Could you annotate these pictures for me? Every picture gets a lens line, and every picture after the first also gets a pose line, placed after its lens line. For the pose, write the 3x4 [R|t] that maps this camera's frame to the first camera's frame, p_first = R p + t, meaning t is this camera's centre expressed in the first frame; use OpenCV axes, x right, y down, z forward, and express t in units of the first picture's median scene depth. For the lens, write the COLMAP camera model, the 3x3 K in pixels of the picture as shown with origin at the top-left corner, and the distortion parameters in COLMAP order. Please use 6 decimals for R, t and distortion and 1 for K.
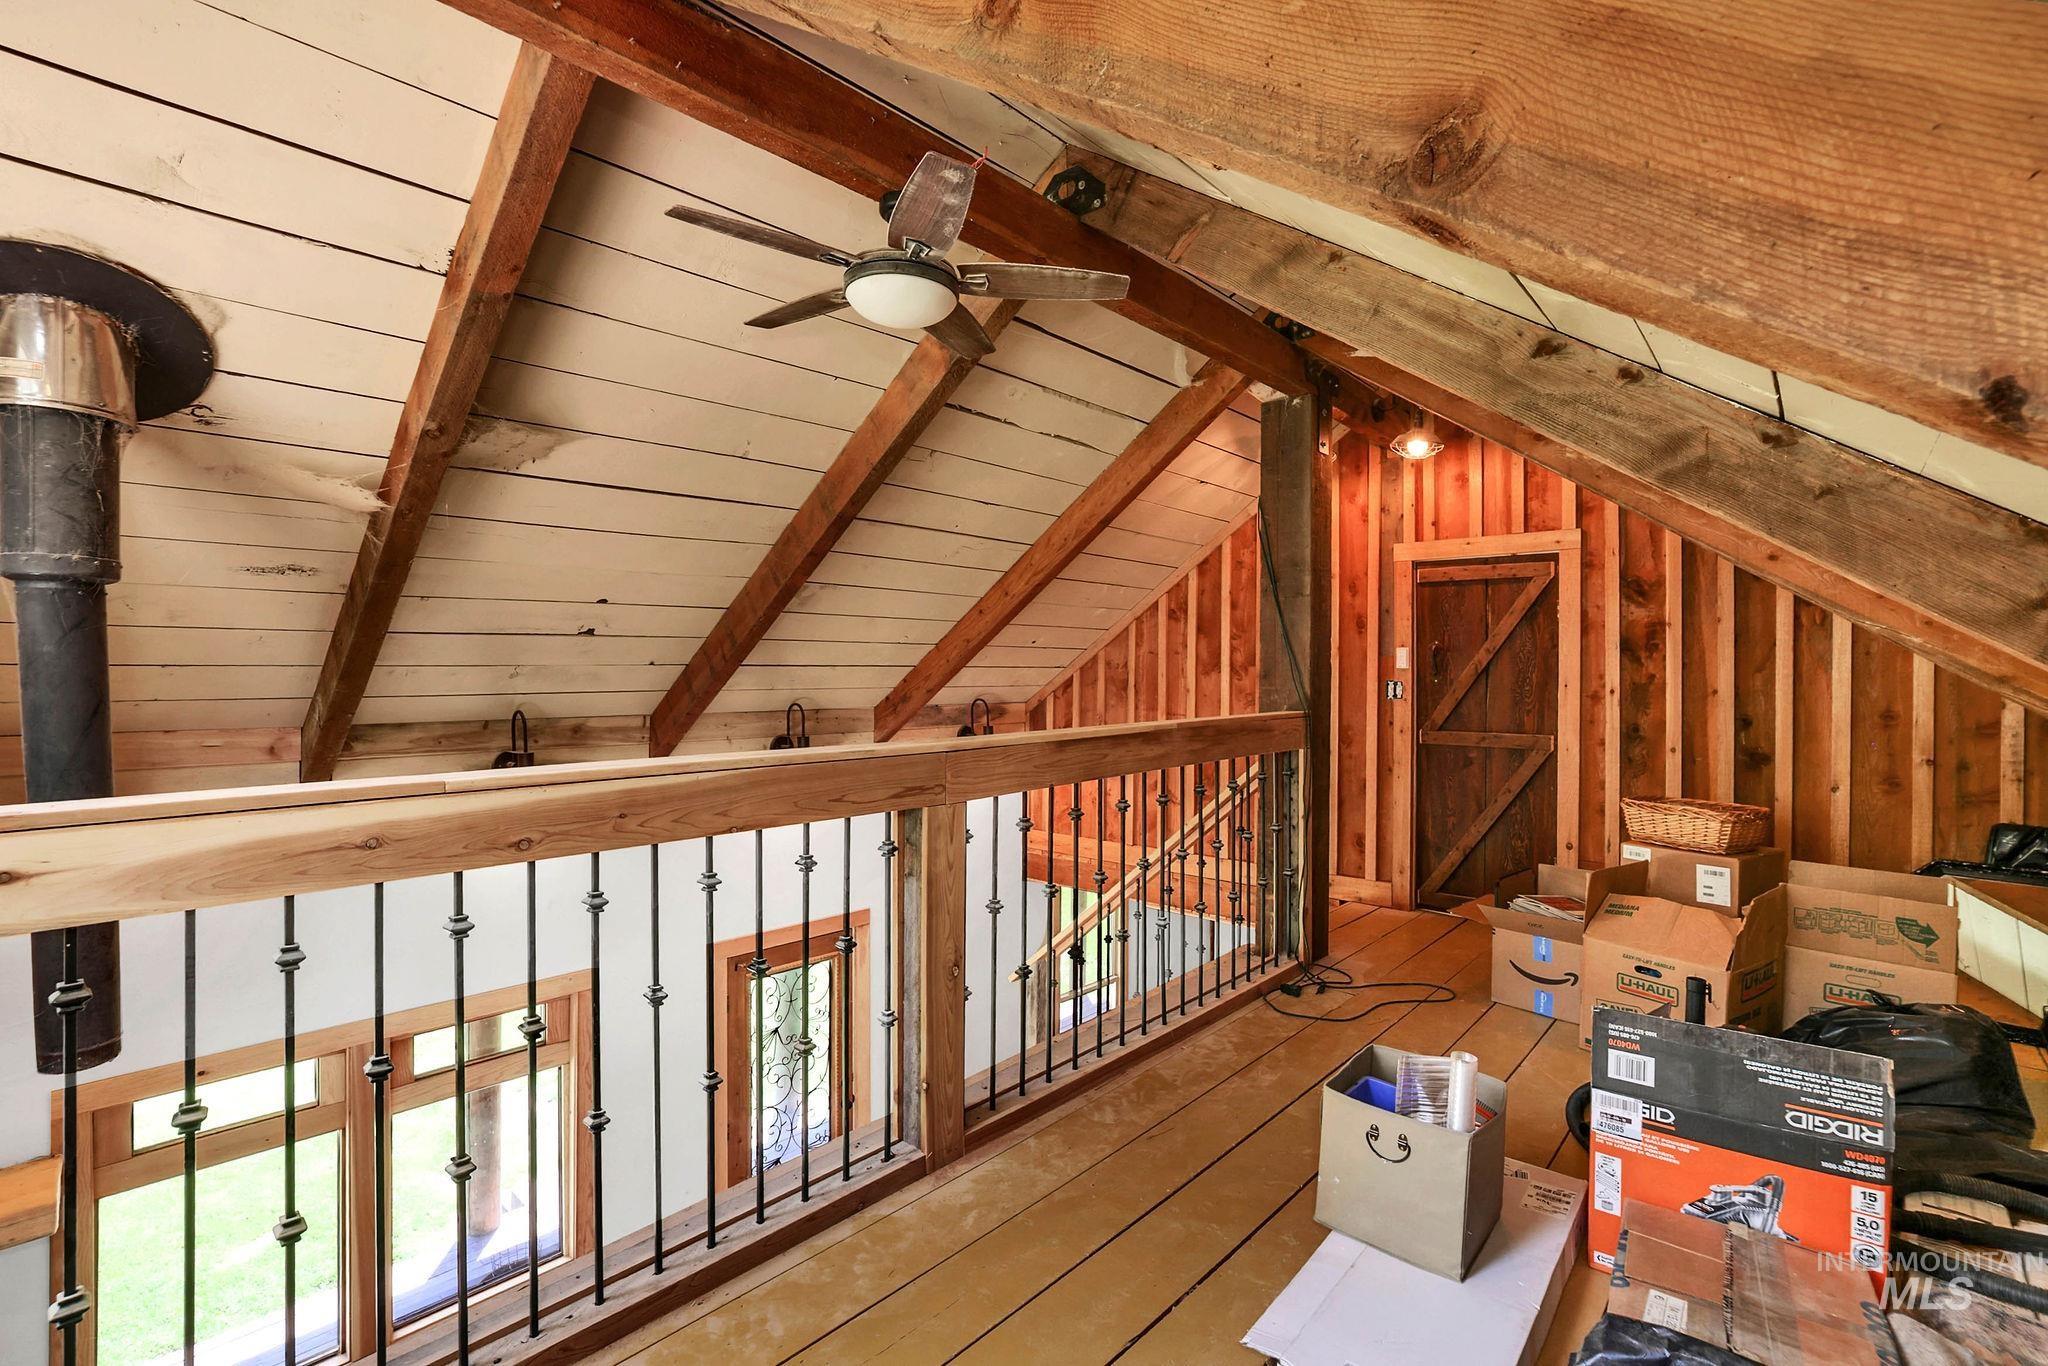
lens RADIAL K [[878.4, 0, 1018.8], [0, 878.4, 681.3], [0, 0, 1]] dist [-0.045594, 0.017551]
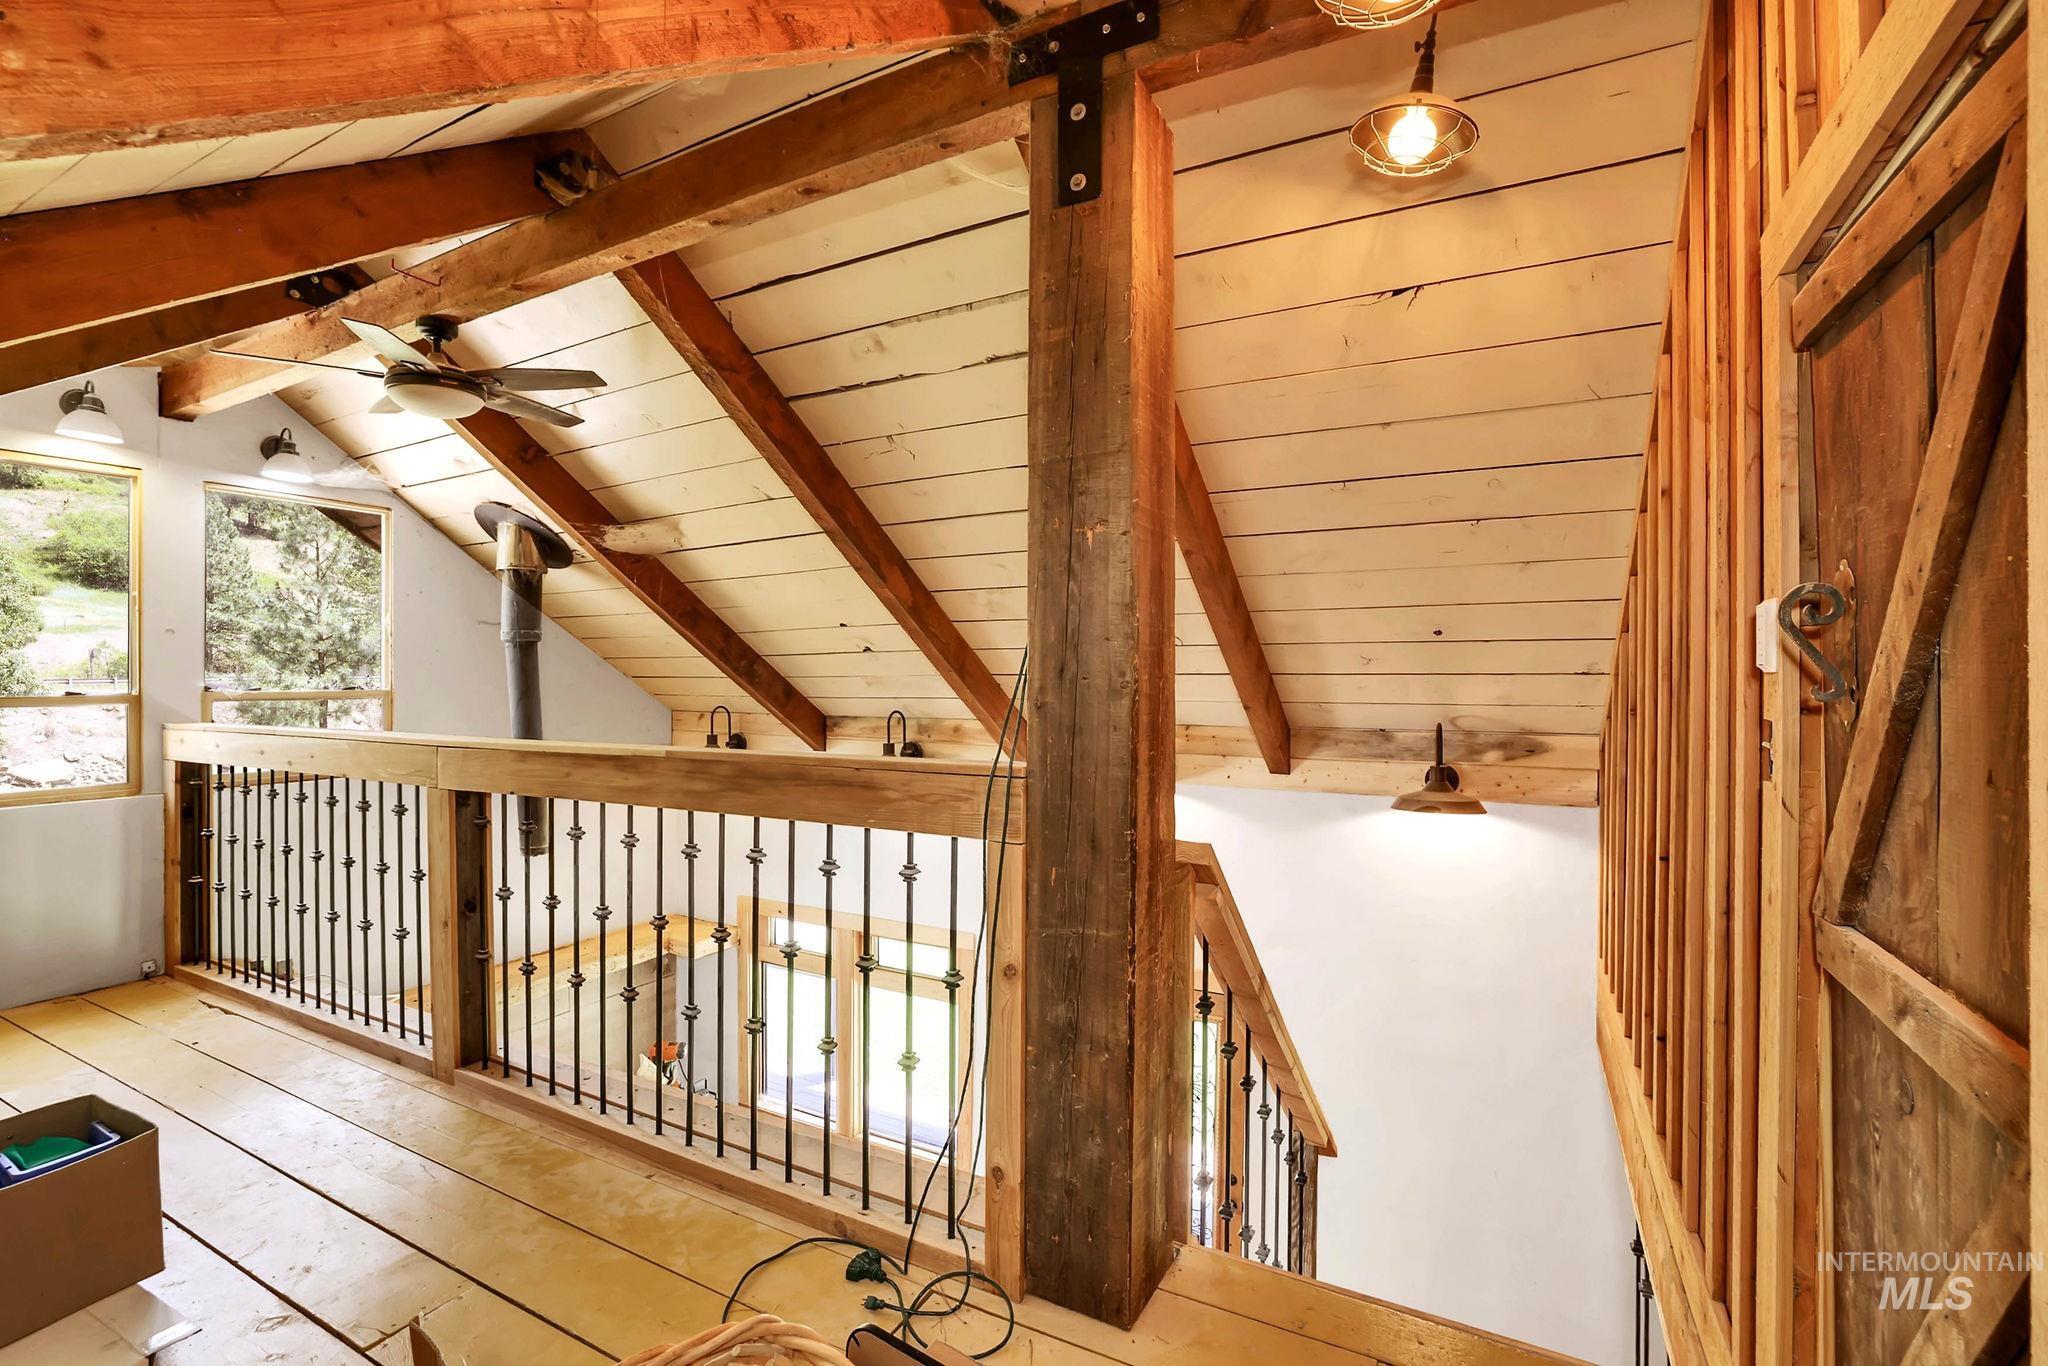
lens RADIAL K [[878.4, 0, 1018.8], [0, 878.4, 681.3], [0, 0, 1]] dist [-0.045594, 0.017551]
pose [[0.285103, 0.000894, -0.958496, 0.824466], [-0.010054, 0.999947, -0.002058, -0.011208], [0.958444, 0.010223, 0.285097, 0.897418]]
